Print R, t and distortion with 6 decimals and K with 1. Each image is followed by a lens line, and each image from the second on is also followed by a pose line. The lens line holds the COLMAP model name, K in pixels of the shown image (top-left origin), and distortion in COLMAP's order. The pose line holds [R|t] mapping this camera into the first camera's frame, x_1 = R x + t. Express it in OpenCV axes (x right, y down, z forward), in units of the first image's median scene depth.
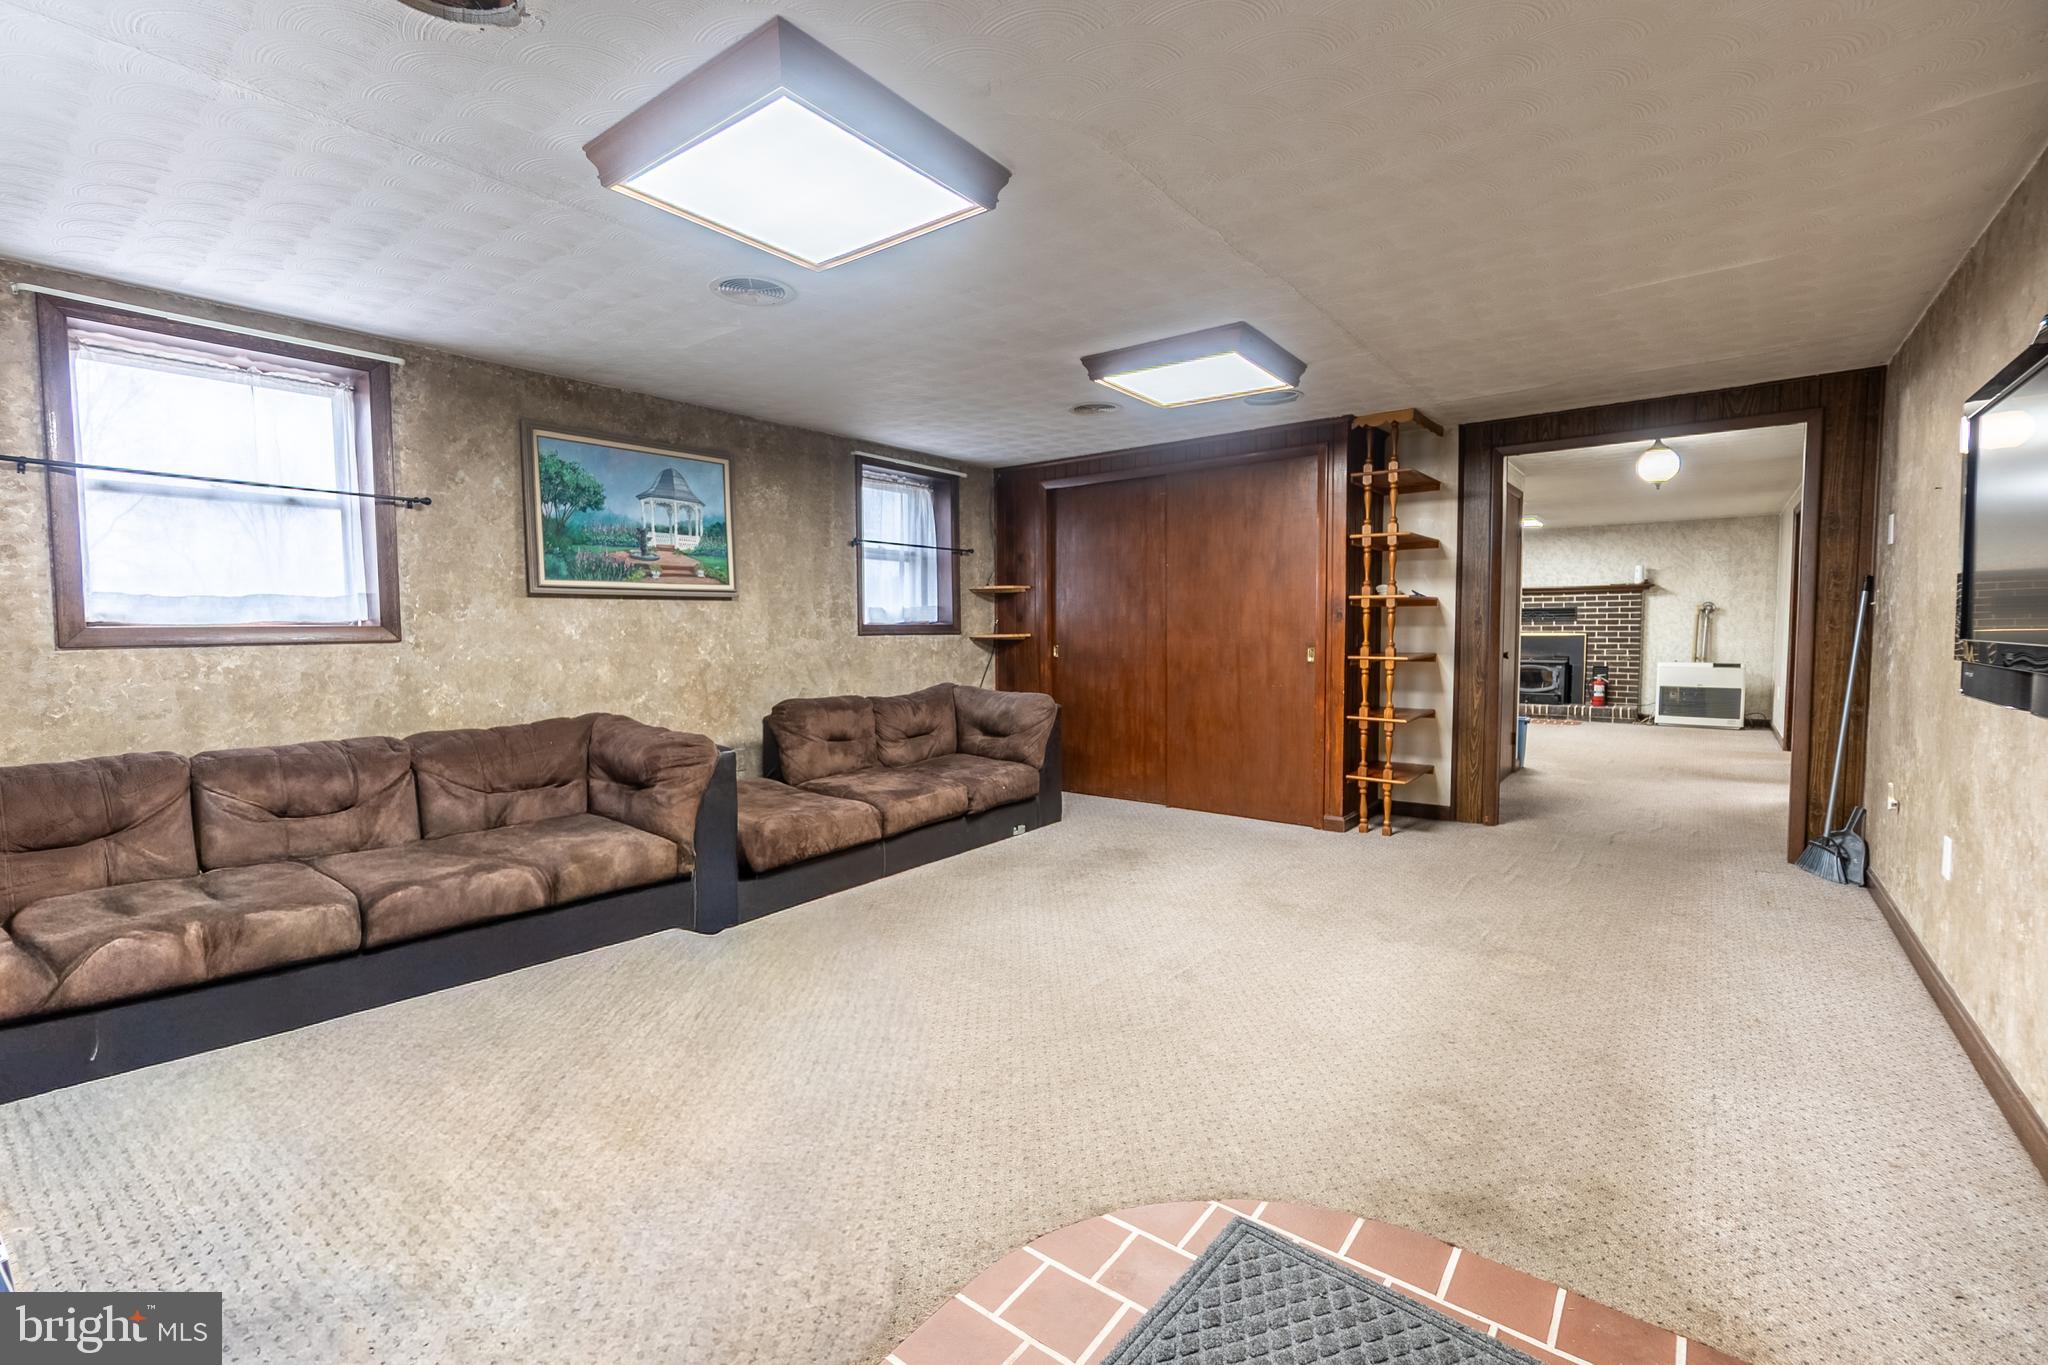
lens RADIAL K [[880.9, 0, 996.8], [0, 880.9, 680.4], [0, 0, 1]] dist [-0.002976, -0.000174]
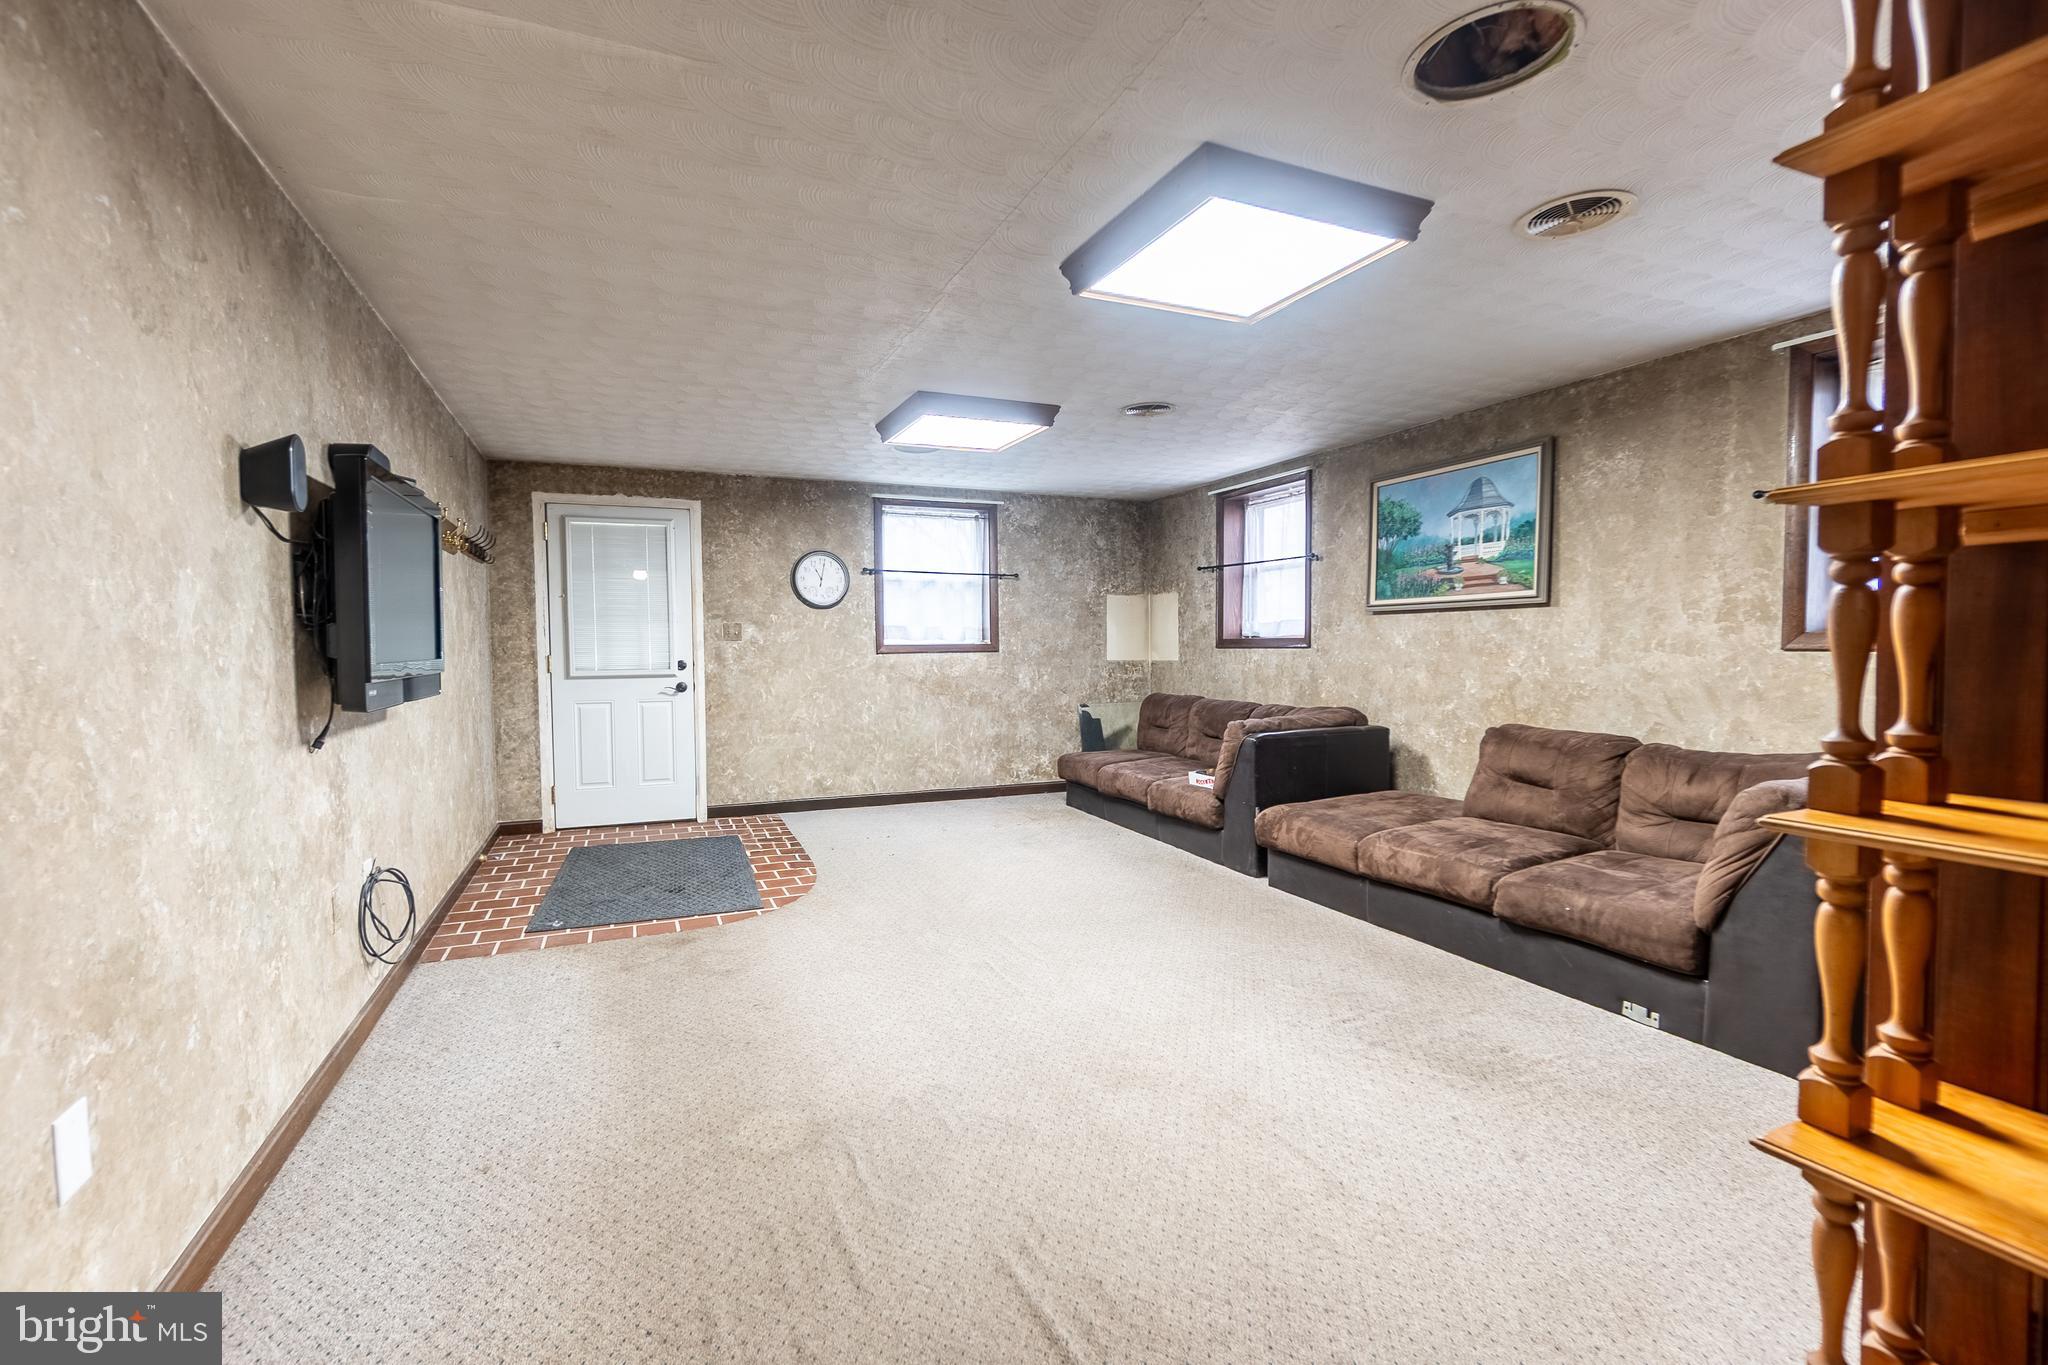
lens RADIAL K [[880.9, 0, 996.8], [0, 880.9, 680.4], [0, 0, 1]] dist [-0.002976, -0.000174]
pose [[-0.478527, 0.046295, -0.876852, 0.773465], [-0.044117, 0.996080, 0.076666, -0.066126], [0.876964, 0.075371, -0.474609, 1.020089]]
